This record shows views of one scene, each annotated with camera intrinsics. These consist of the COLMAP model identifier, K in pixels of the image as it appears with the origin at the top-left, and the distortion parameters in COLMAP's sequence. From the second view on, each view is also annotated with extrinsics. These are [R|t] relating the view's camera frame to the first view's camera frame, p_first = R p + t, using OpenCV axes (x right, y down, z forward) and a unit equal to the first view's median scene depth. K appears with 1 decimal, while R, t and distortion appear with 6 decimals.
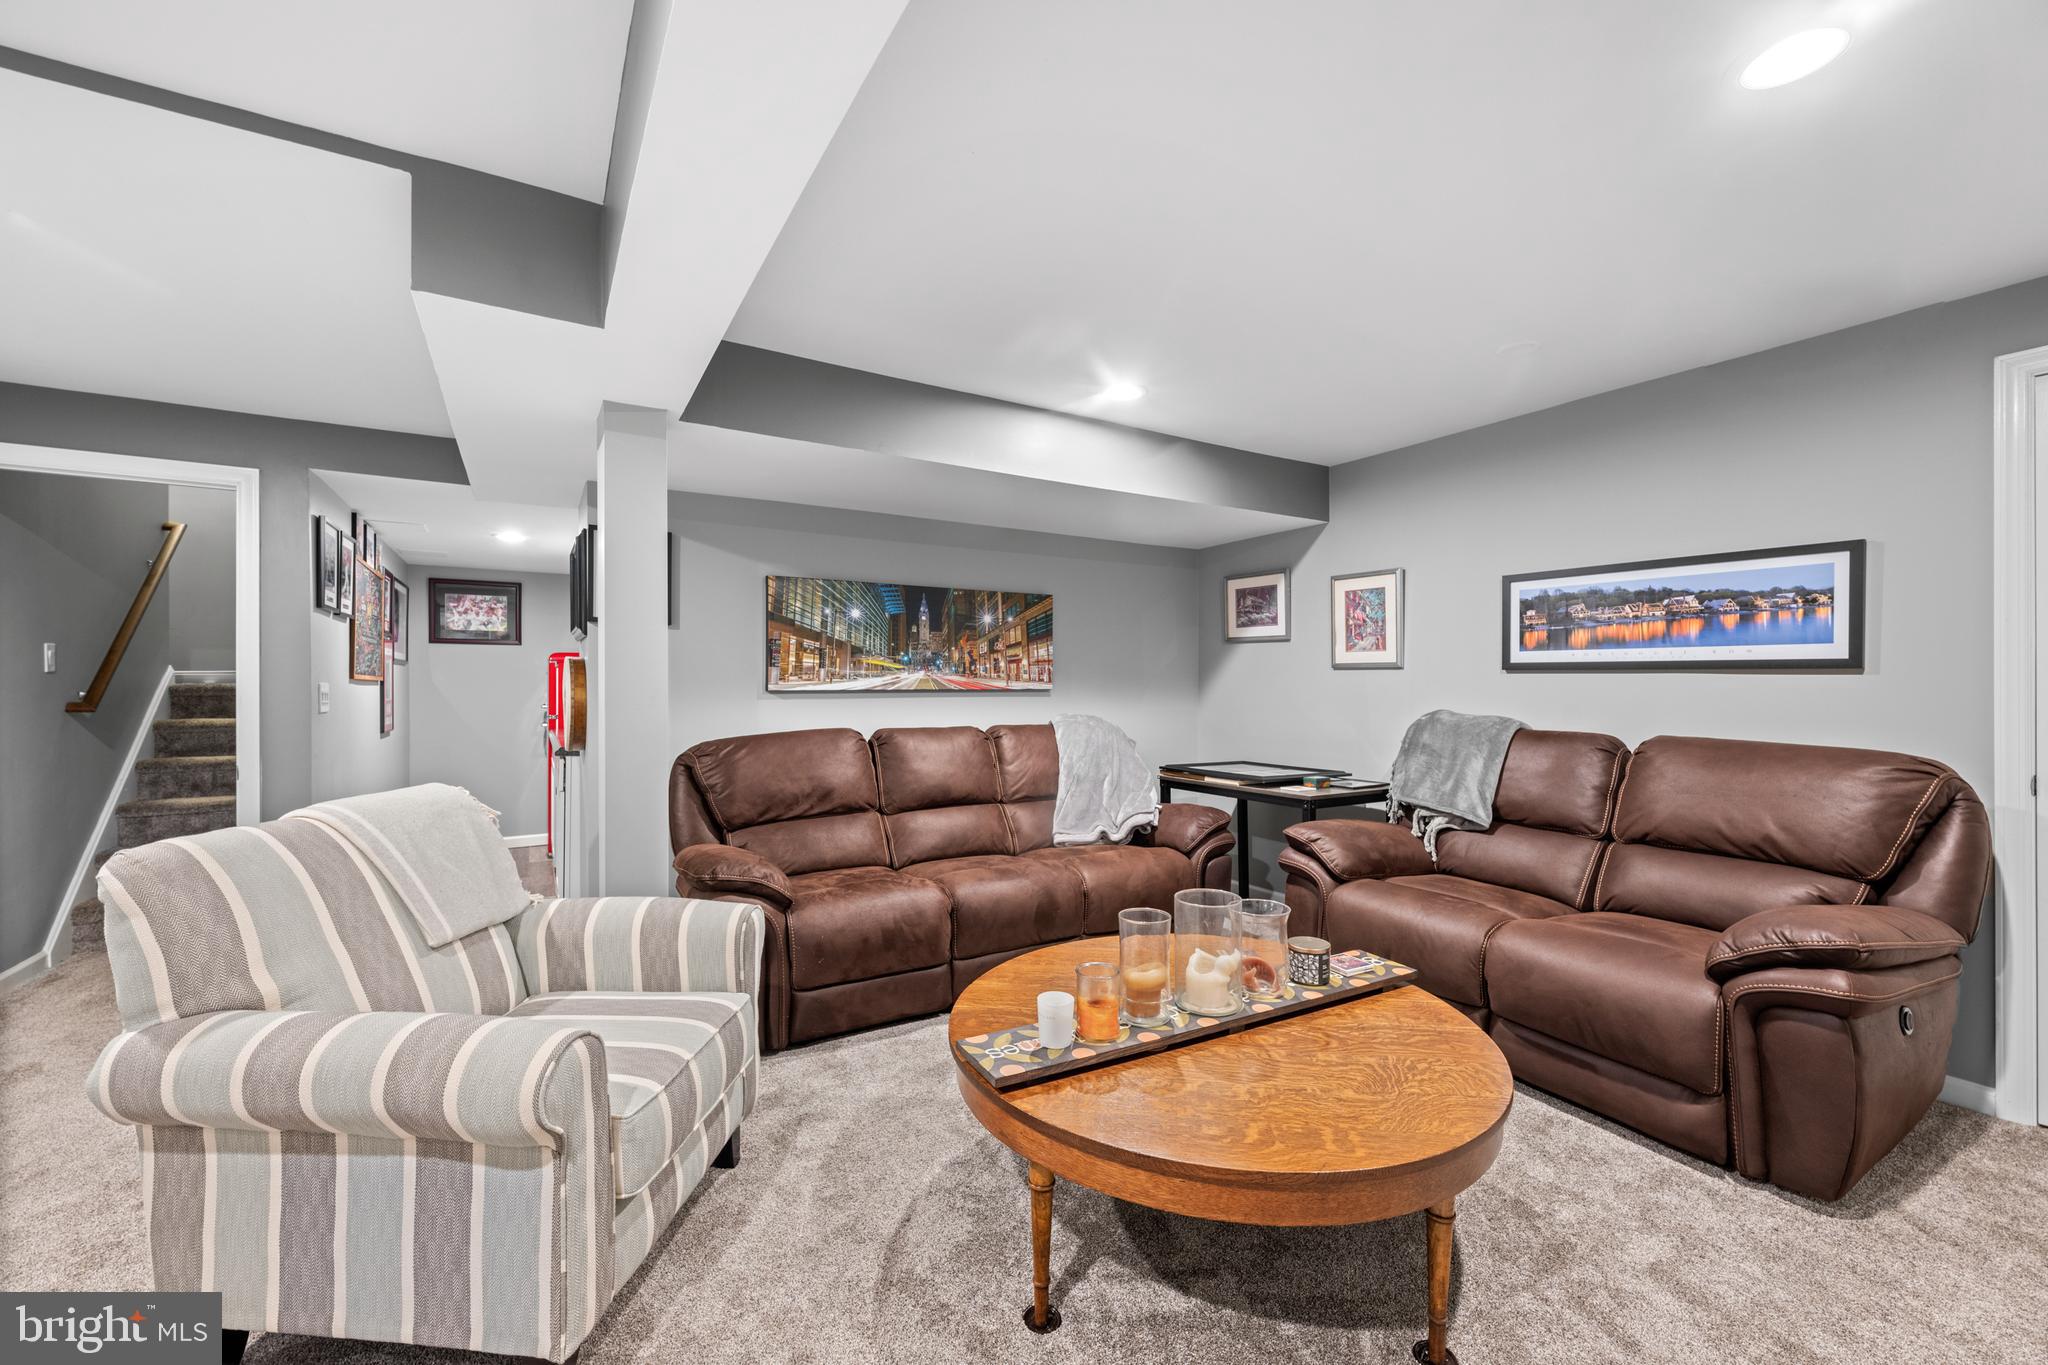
lens RADIAL K [[811.7, 0, 1024.4], [0, 811.7, 682.4], [0, 0, 1]] dist [0.000487, -0.000415]
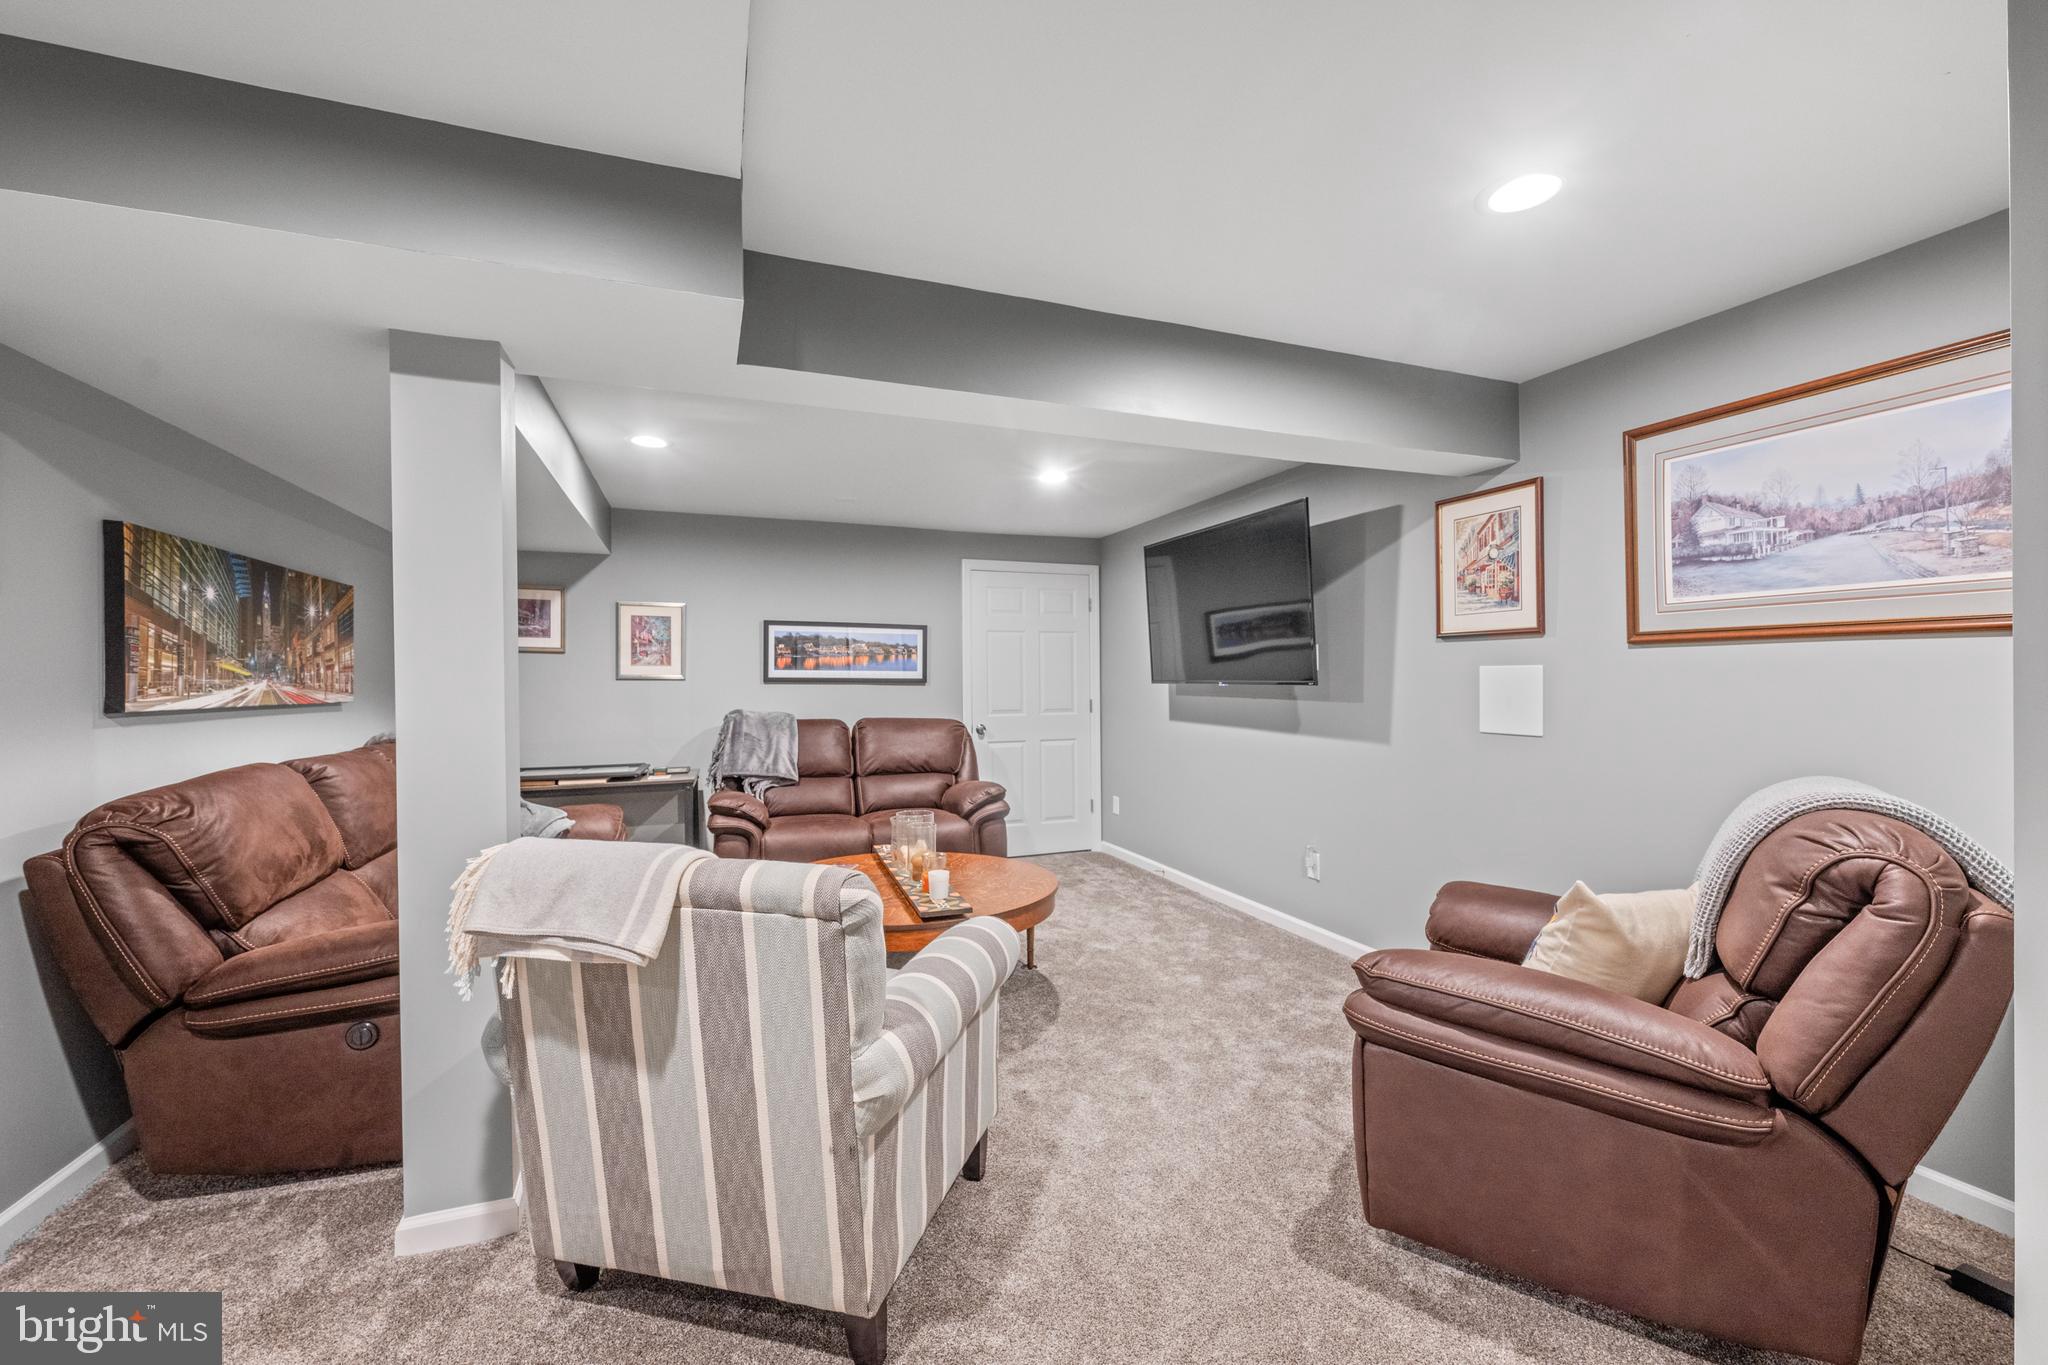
lens RADIAL K [[811.7, 0, 1024.4], [0, 811.7, 682.4], [0, 0, 1]] dist [0.000487, -0.000415]
pose [[0.181657, 0.001783, 0.983360, -0.774133], [0.002369, 0.999995, -0.002251, -0.009236], [-0.983359, 0.002739, 0.181652, 0.229795]]
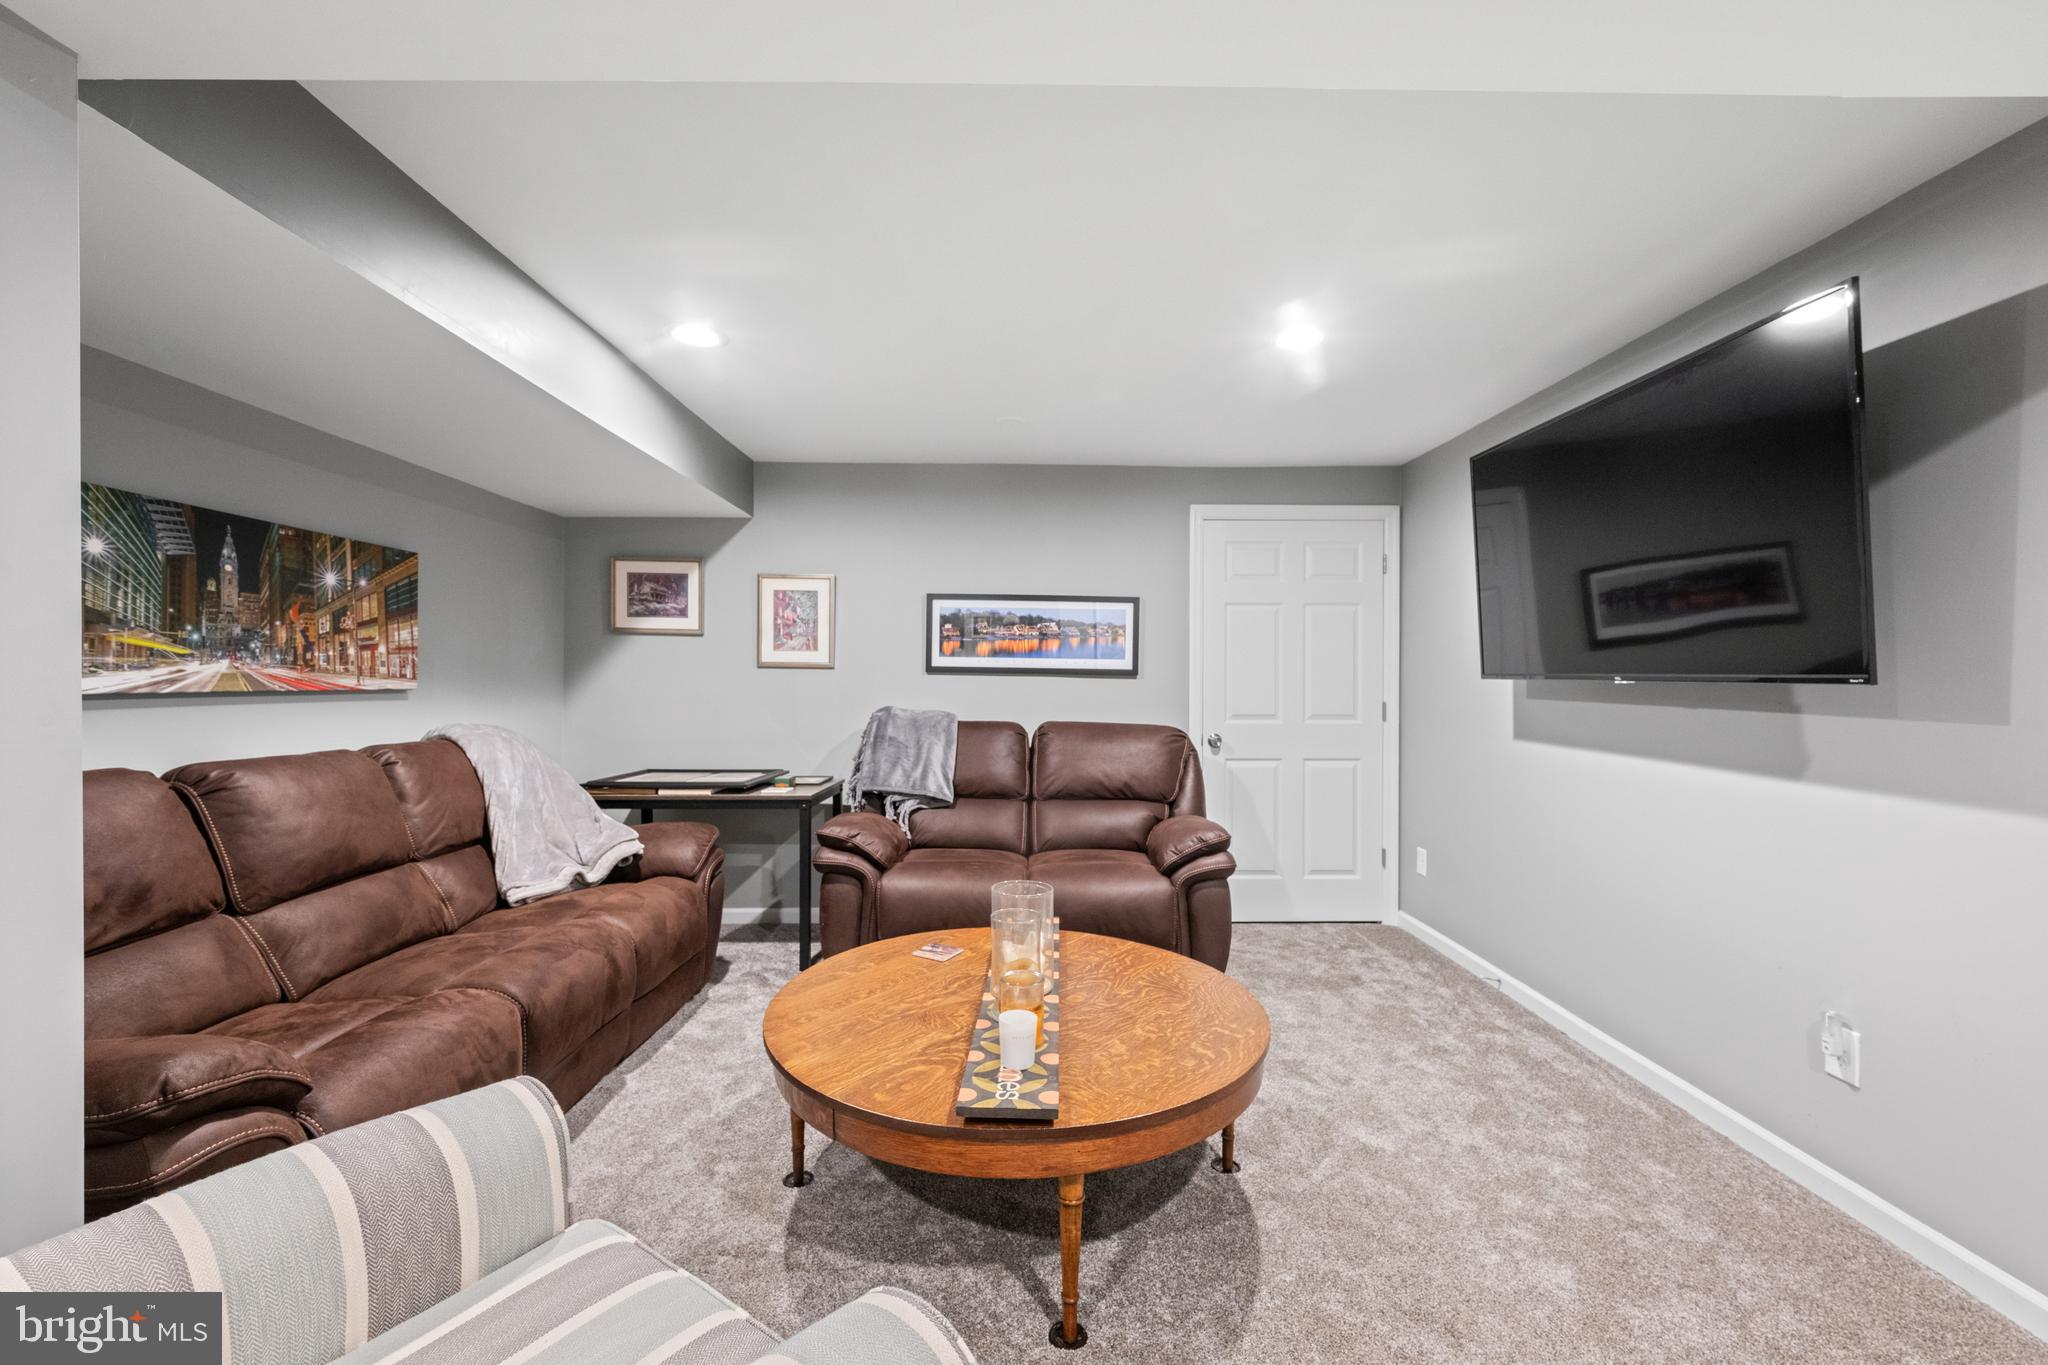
lens RADIAL K [[840.1, 0, 1024.0], [0, 840.1, 682.5], [0, 0, 1]] dist [-0.000309, 0.000284]
pose [[0.514270, 0.001122, 0.857628, -0.377485], [-0.008603, 0.999956, 0.003851, -0.005409], [-0.857585, -0.009359, 0.514257, 0.225599]]
